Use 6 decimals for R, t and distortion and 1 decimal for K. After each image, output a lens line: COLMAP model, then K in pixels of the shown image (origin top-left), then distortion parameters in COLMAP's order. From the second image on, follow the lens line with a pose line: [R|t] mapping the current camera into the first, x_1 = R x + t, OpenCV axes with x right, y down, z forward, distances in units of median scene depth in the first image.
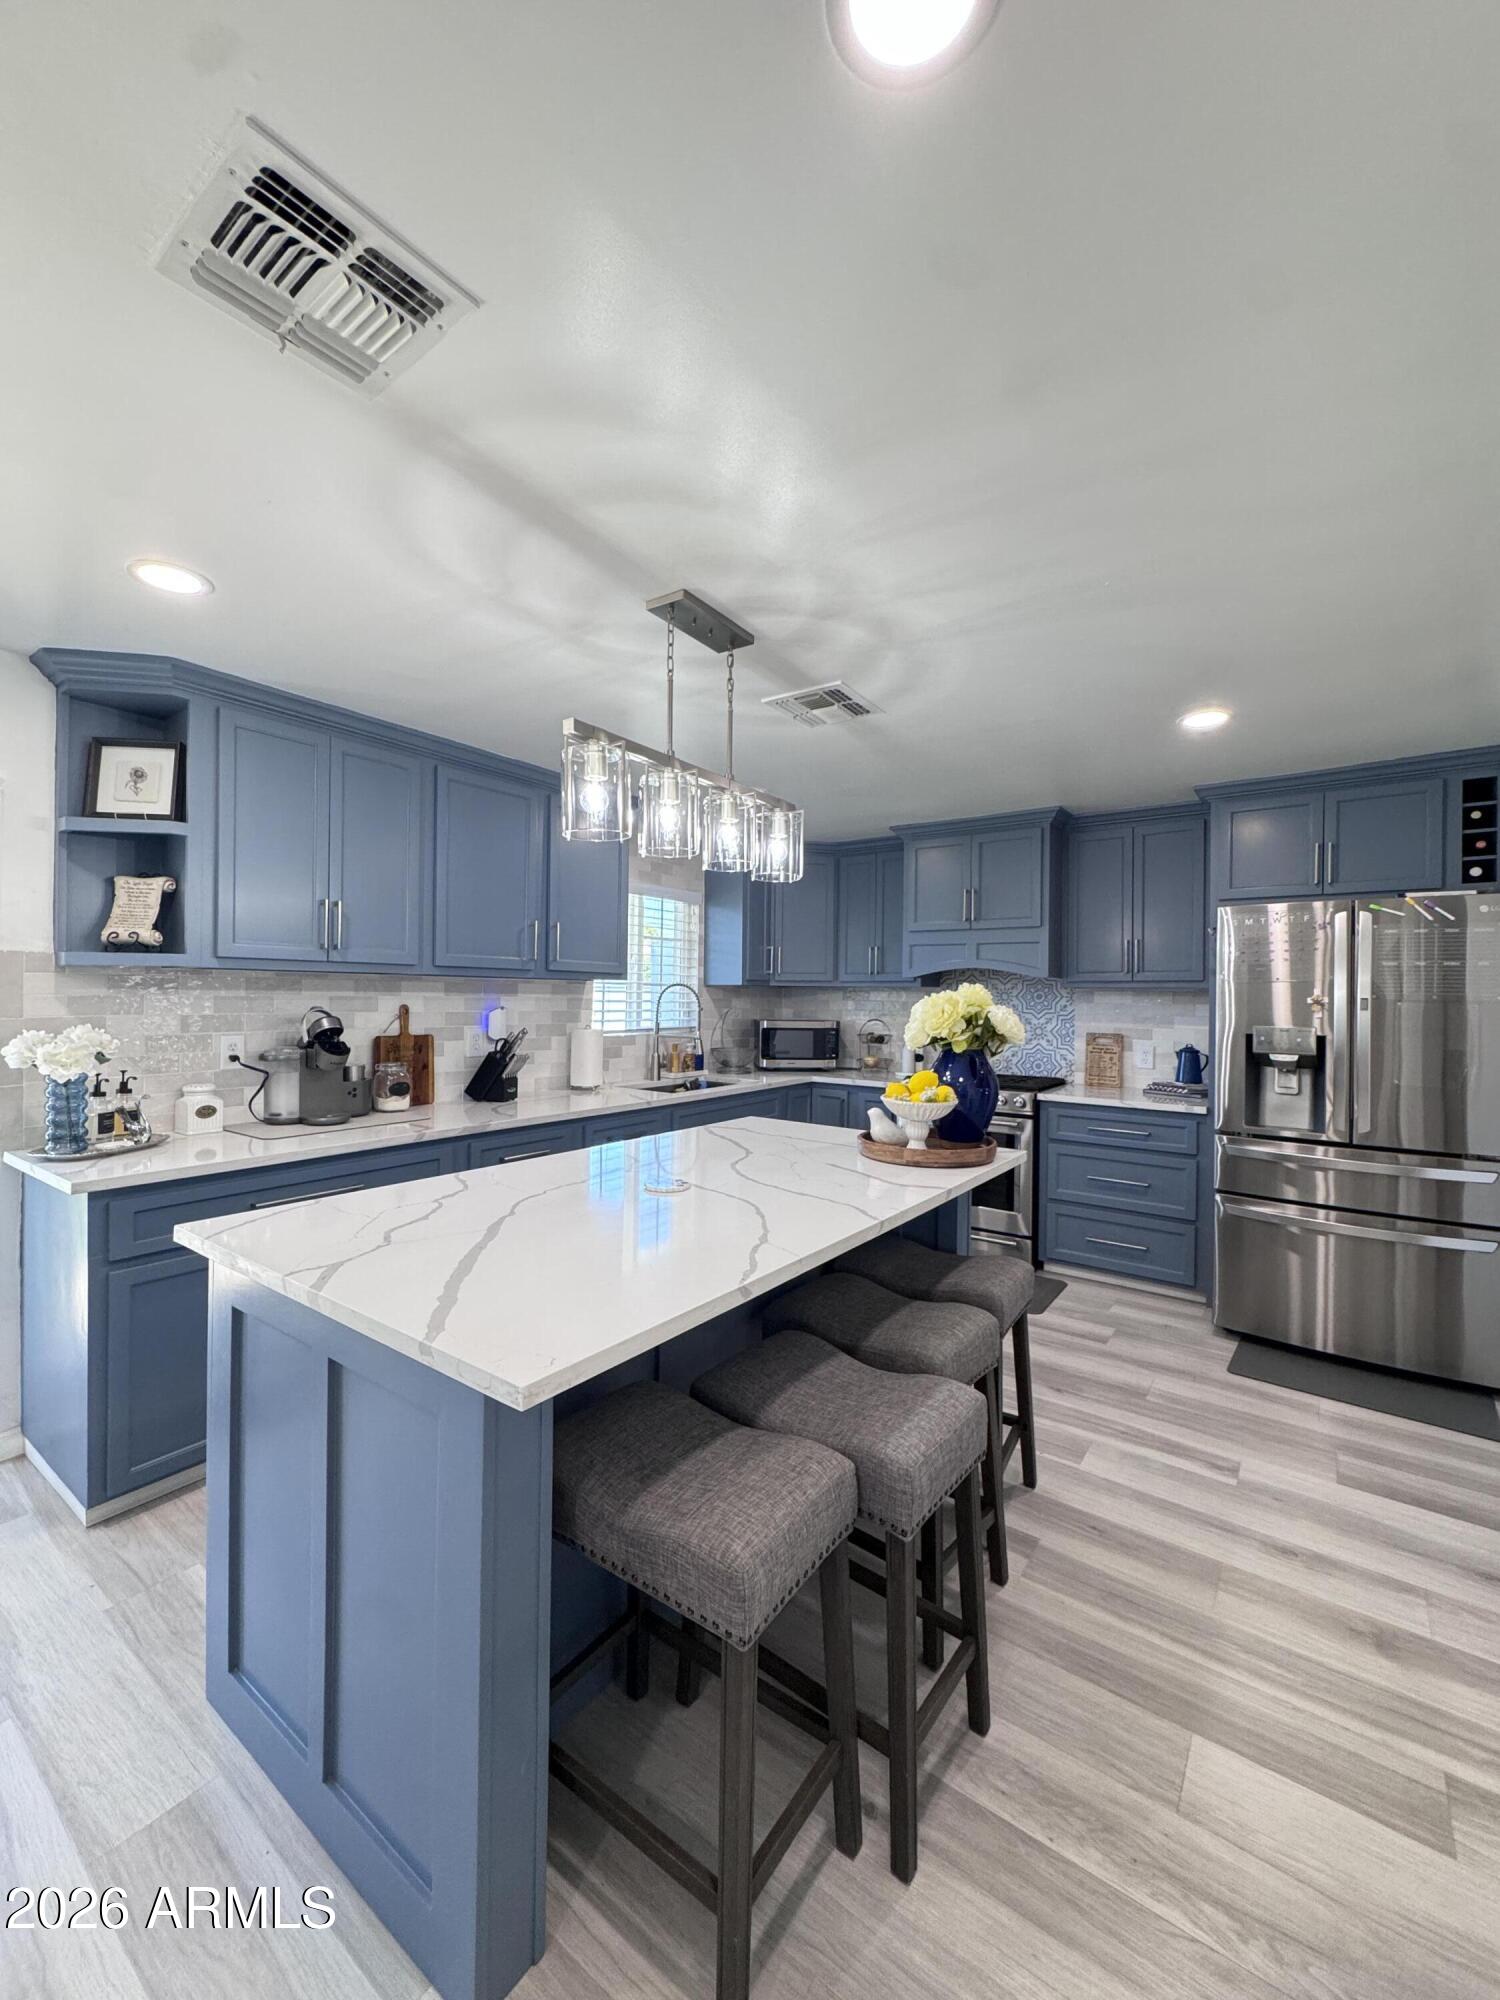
lens RADIAL K [[803.8, 0, 750.0], [0, 803.8, 1000.0], [0, 0, 1]] dist [-0.001322, 0.000093]
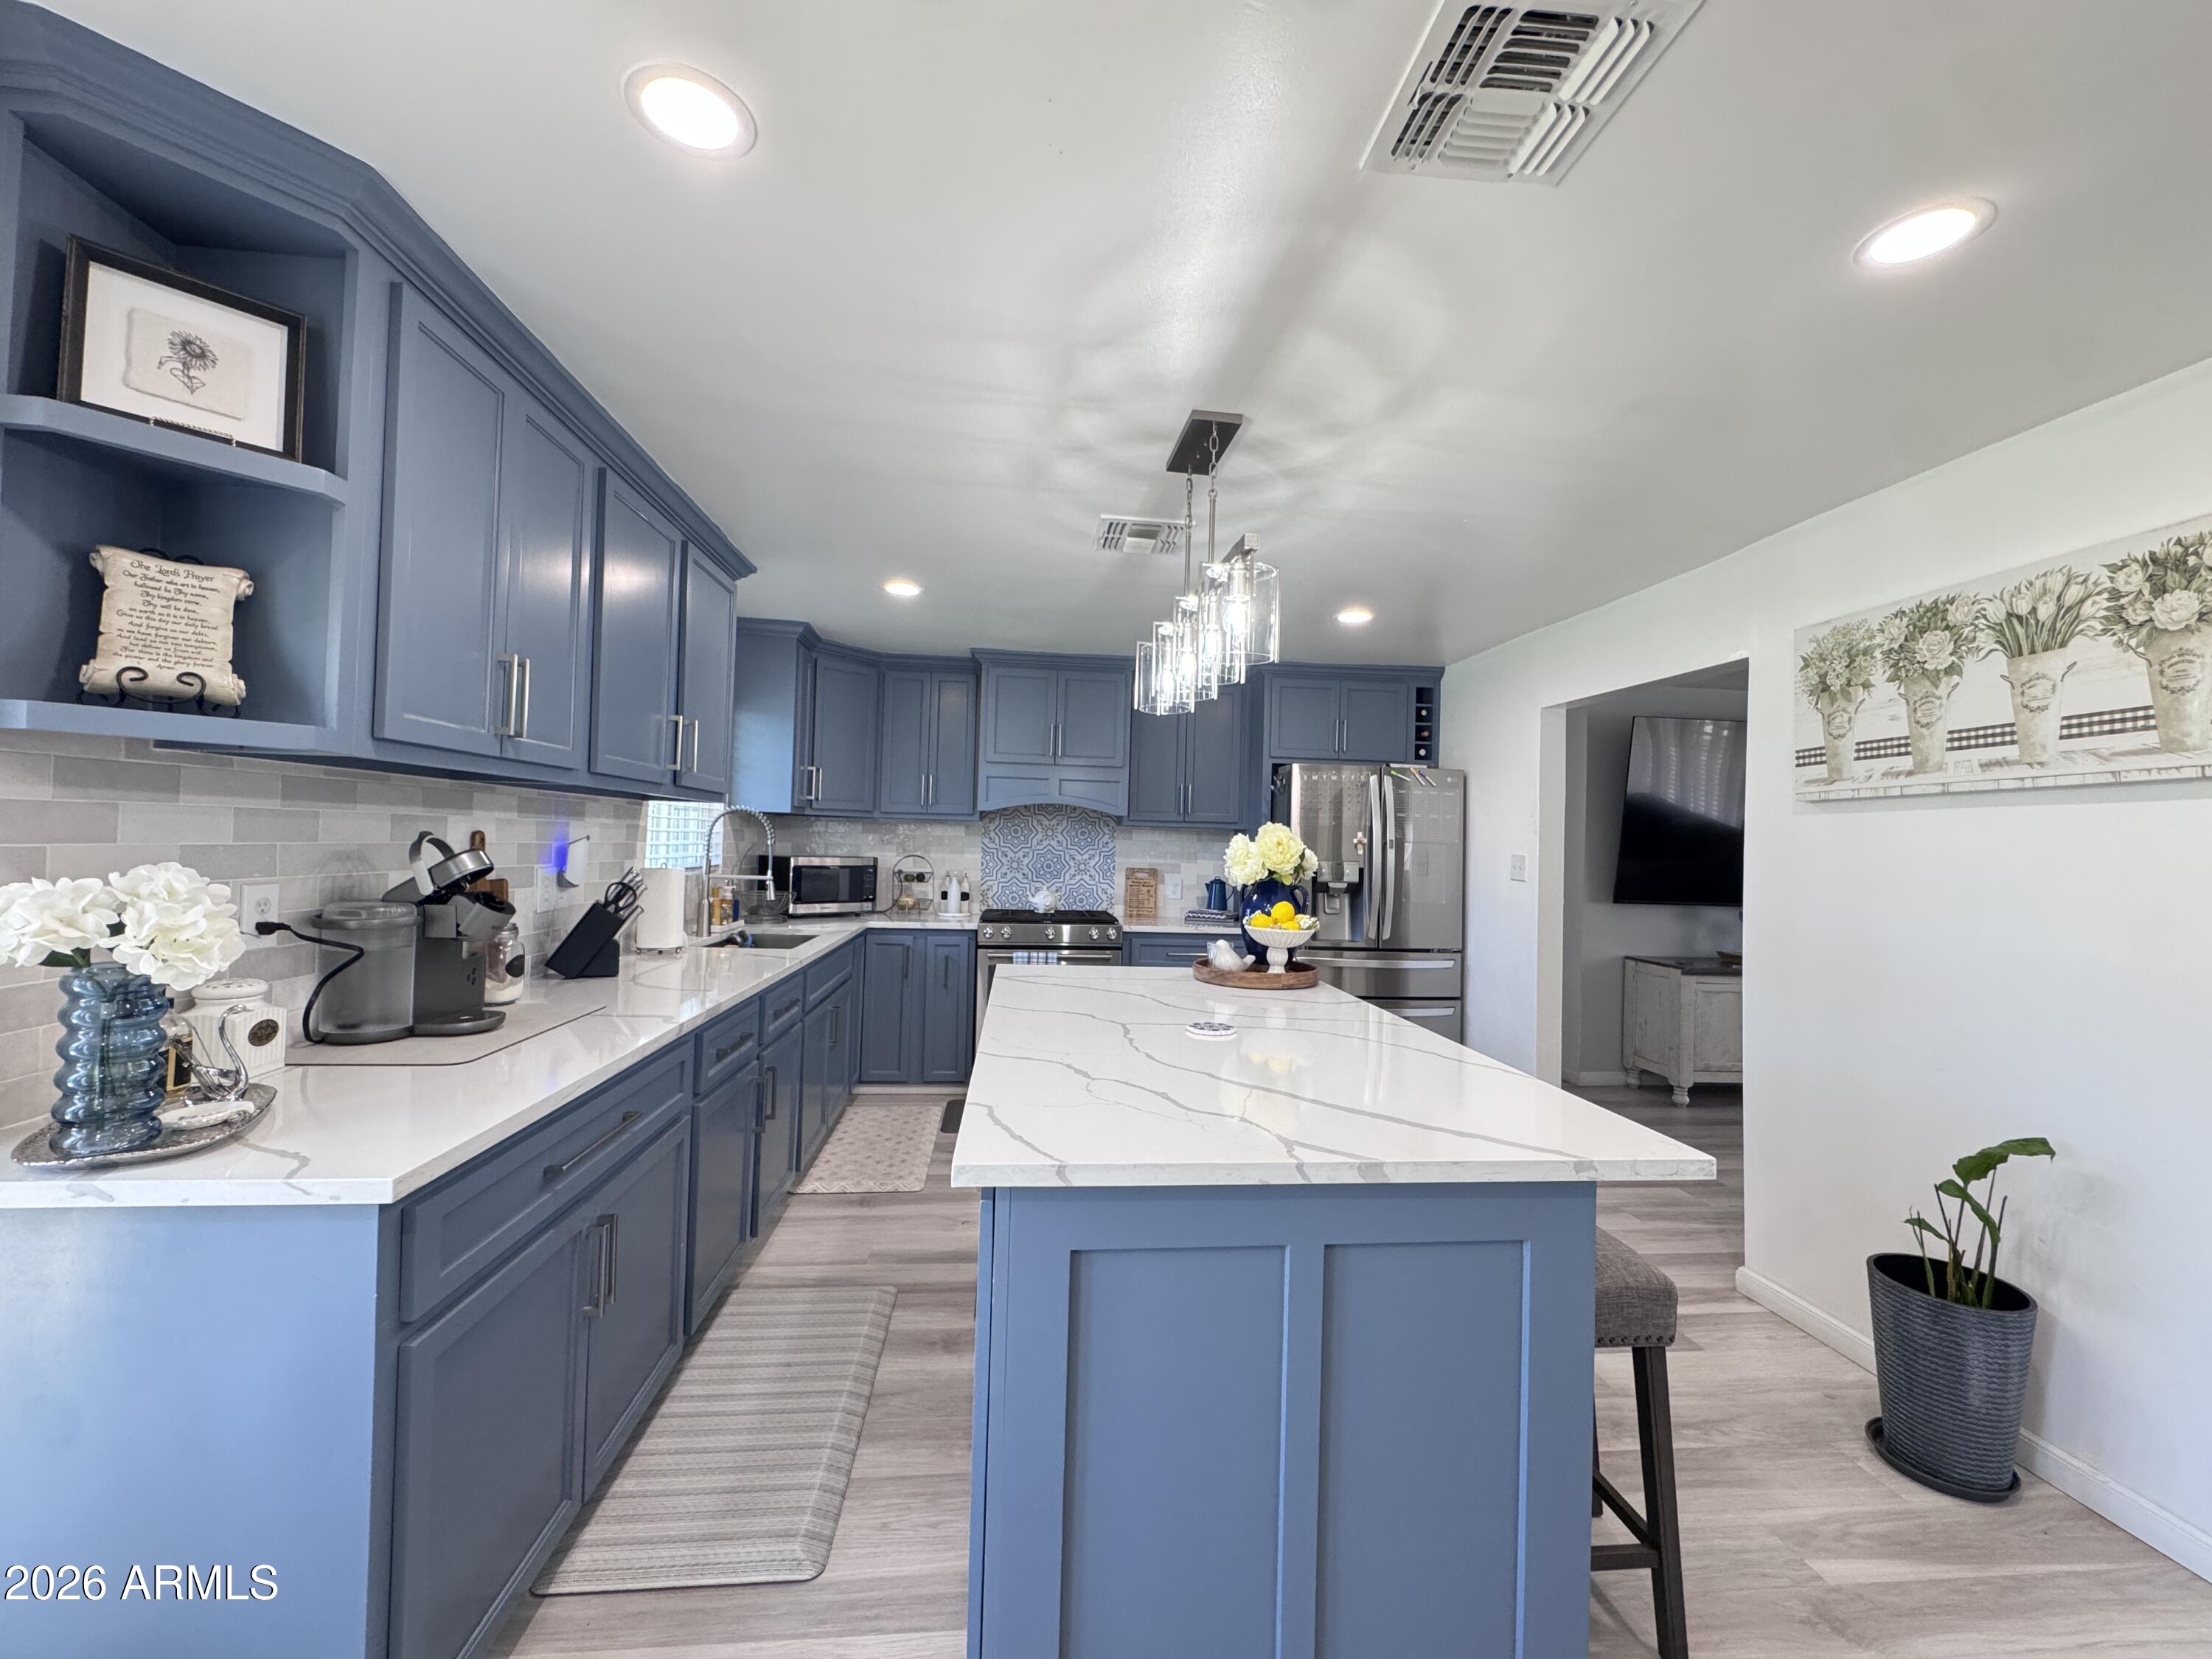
lens RADIAL K [[885.1, 0, 1105.0], [0, 885.1, 828.4], [0, 0, 1]] dist [-0.002330, 0.000450]
pose [[0.749572, 0.020483, 0.661605, -0.574162], [-0.015420, 0.999790, -0.013483, 0.006622], [-0.661743, -0.000095, 0.749731, 0.190399]]
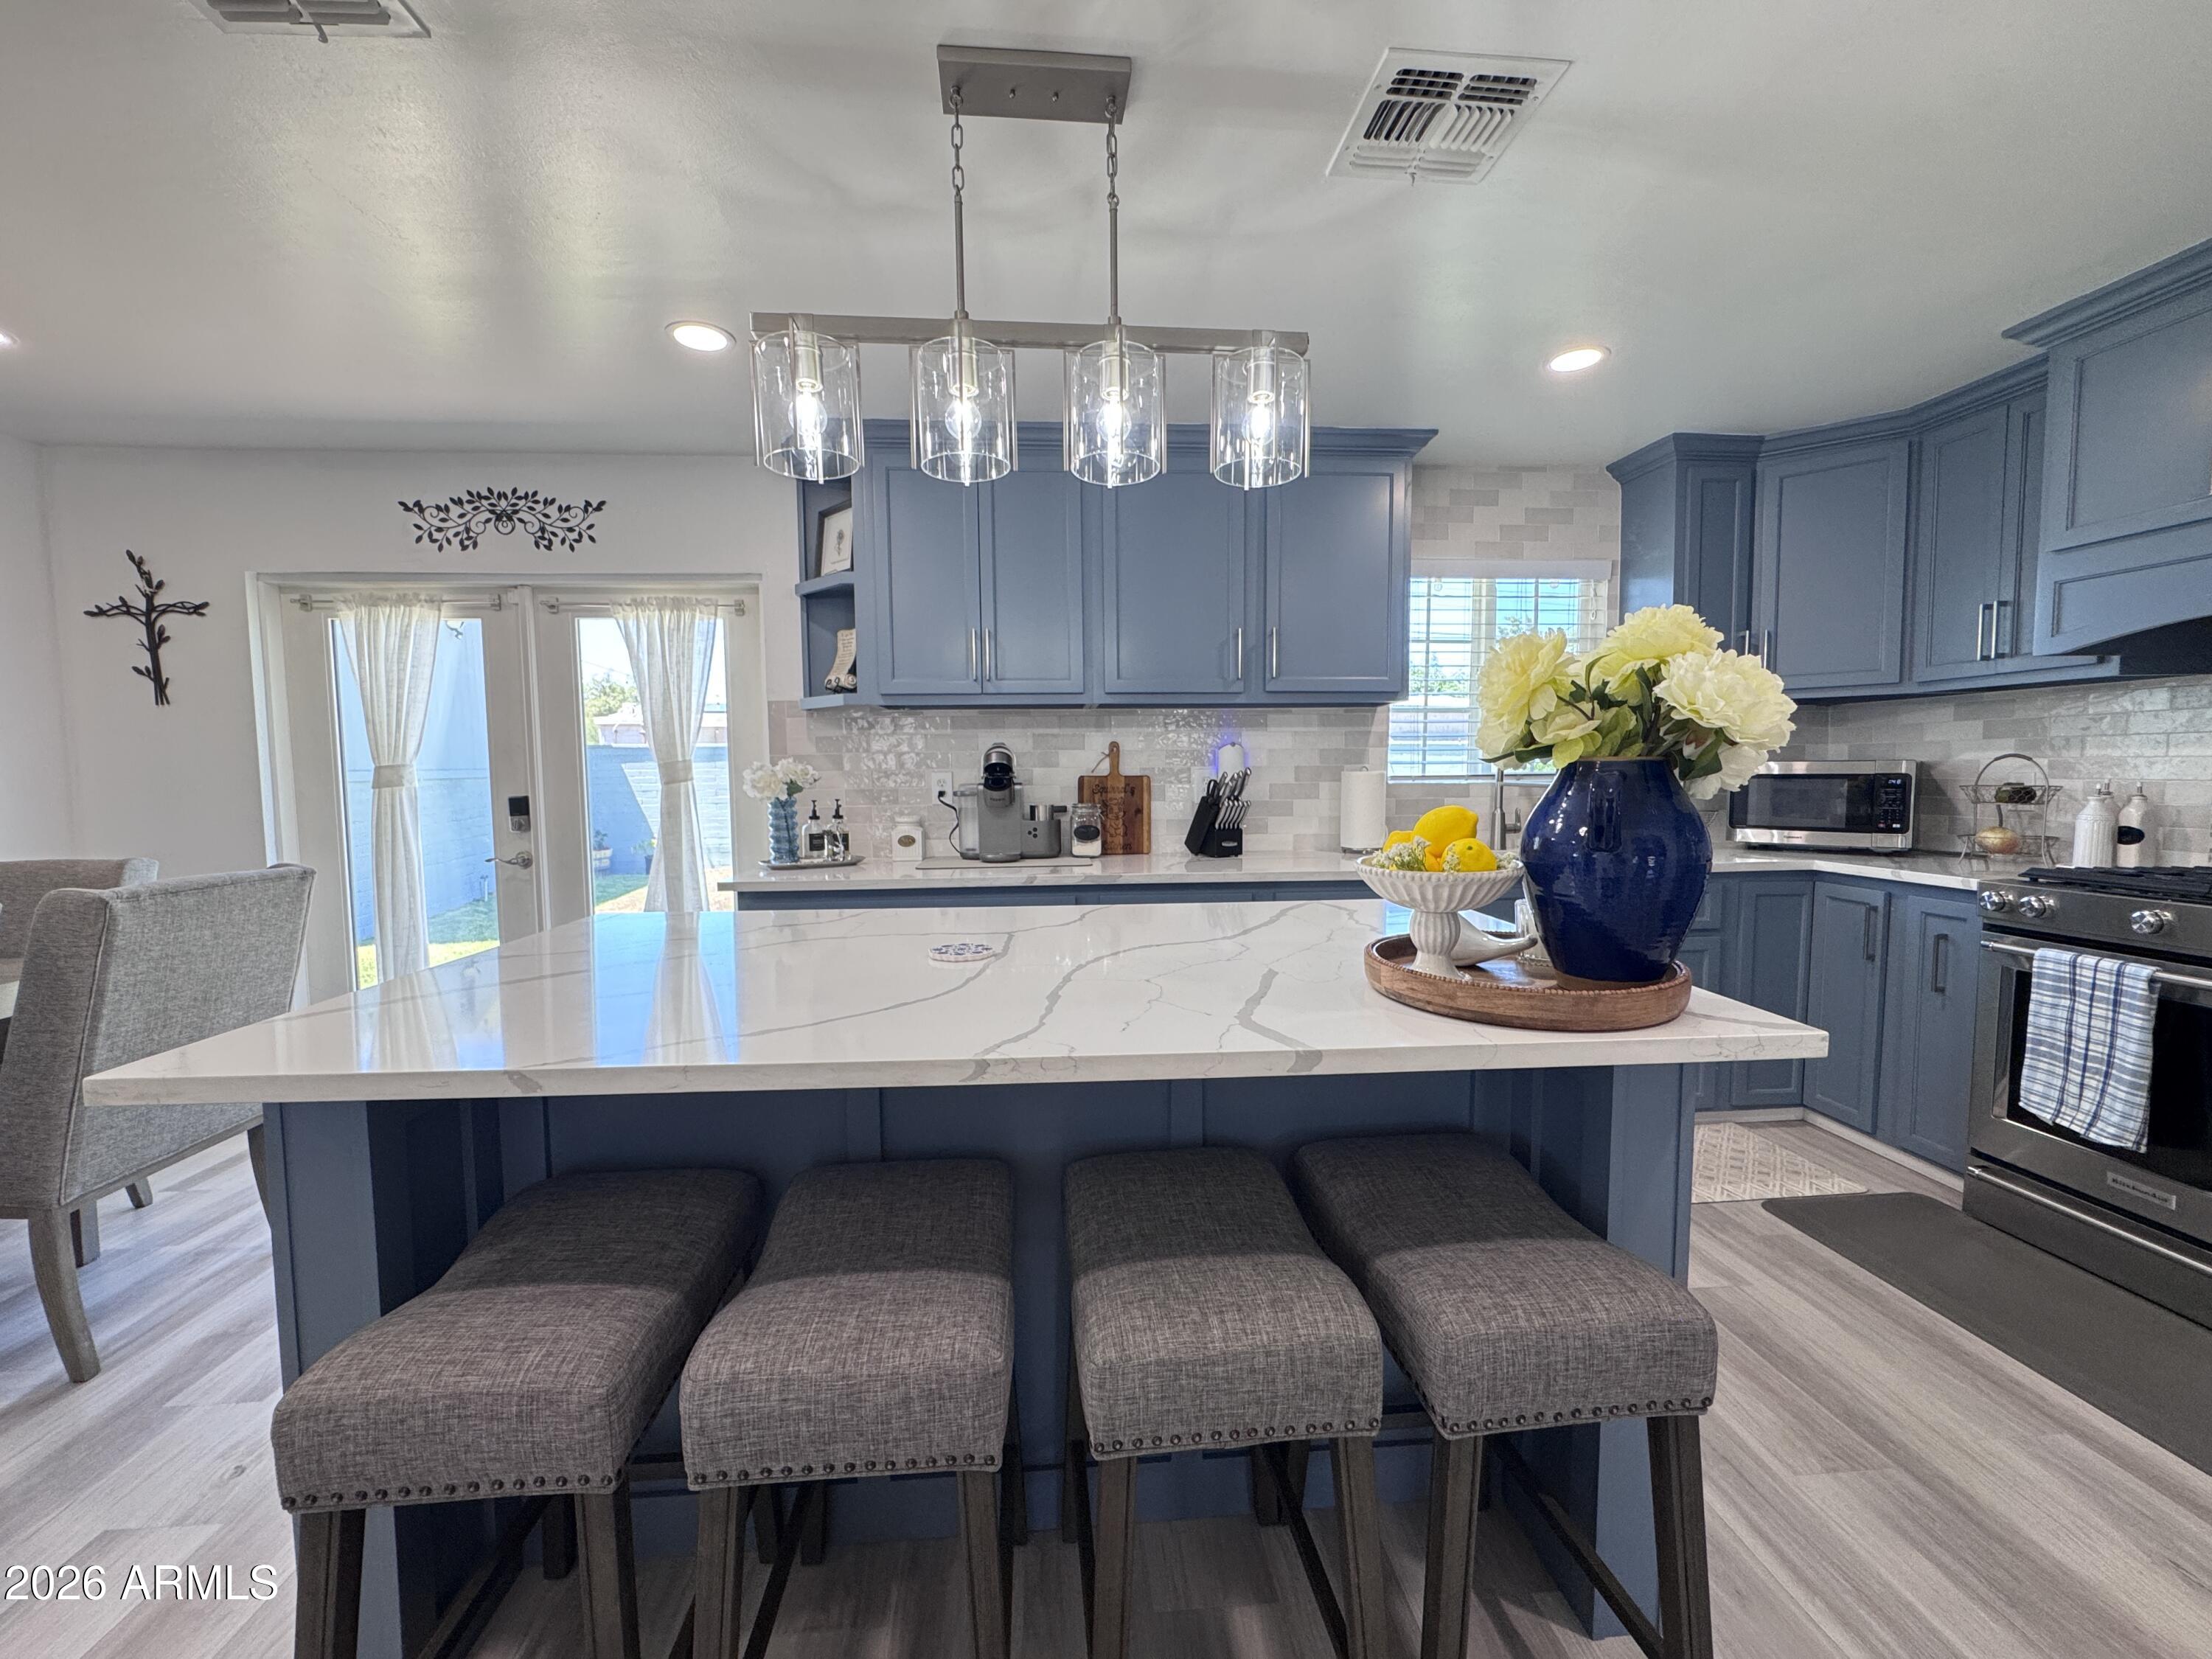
lens RADIAL K [[885.1, 0, 1105.0], [0, 885.1, 828.4], [0, 0, 1]] dist [-0.002330, 0.000450]
pose [[0.639793, 0.033147, -0.767832, 0.363494], [0.014721, 0.998358, 0.055365, 0.053002], [0.768407, -0.046726, 0.638254, 0.392098]]
